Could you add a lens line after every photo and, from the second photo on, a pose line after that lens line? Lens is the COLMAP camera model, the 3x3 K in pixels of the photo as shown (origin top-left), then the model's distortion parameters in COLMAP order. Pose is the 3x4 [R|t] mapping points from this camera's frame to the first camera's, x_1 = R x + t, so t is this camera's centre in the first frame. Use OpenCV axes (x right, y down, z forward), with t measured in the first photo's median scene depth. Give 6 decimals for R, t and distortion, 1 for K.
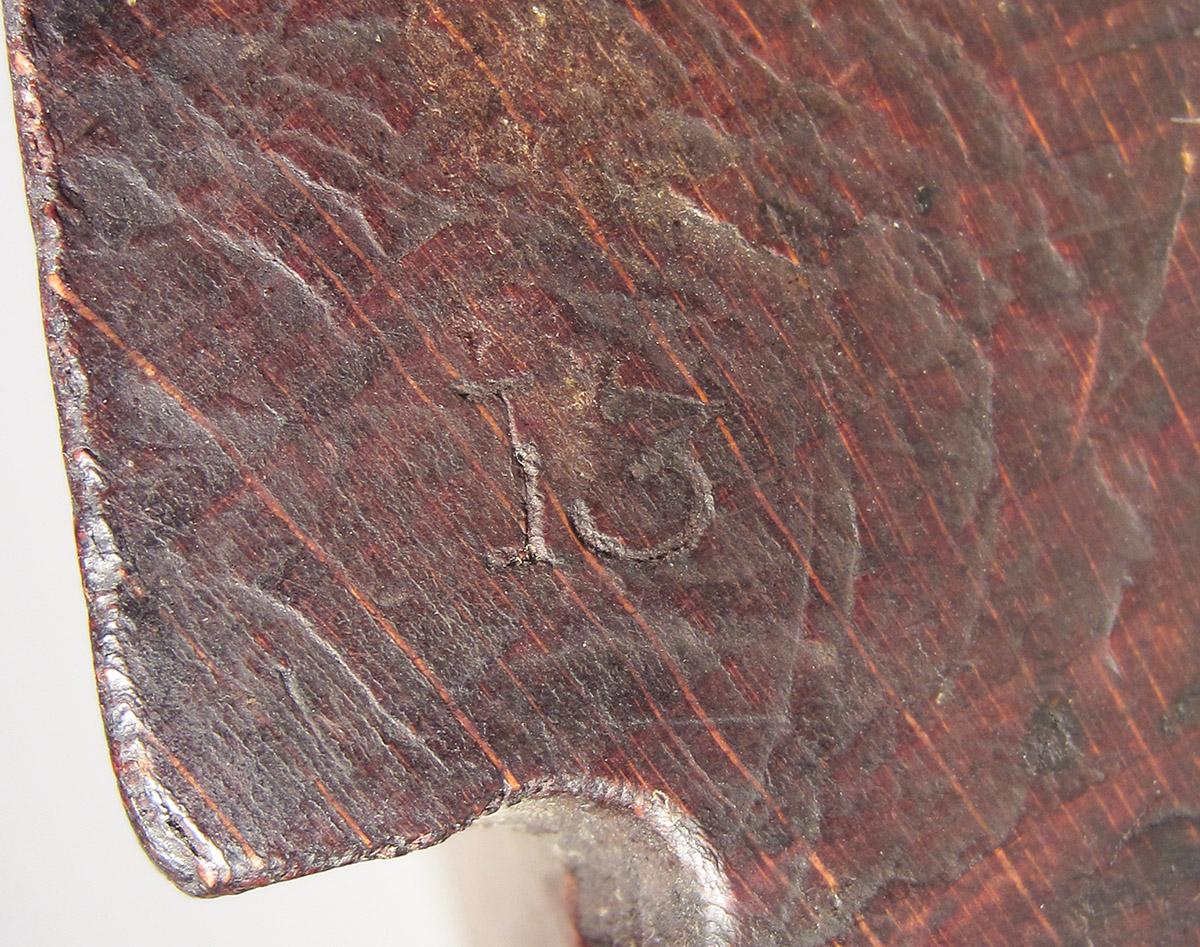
lens RADIAL K [[894.4, 0, 601.2], [0, 894.4, 474.7], [0, 0, 1]] dist [0.015562, 0.004132]
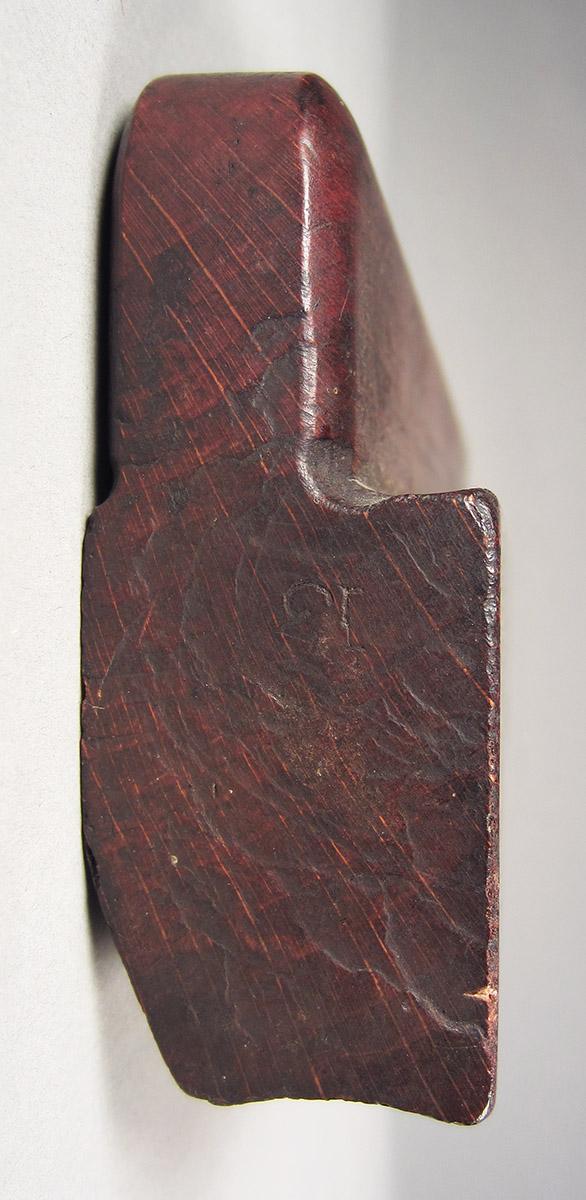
lens RADIAL K [[893.3, 0, 291.1], [0, 893.3, 602.0], [0, 0, 1]] dist [0.004338, 0.000121]
pose [[-0.988015, -0.142733, 0.058771, -0.070609], [0.142650, -0.989757, -0.005625, 0.041028], [0.058972, 0.002826, 0.998256, -1.916943]]
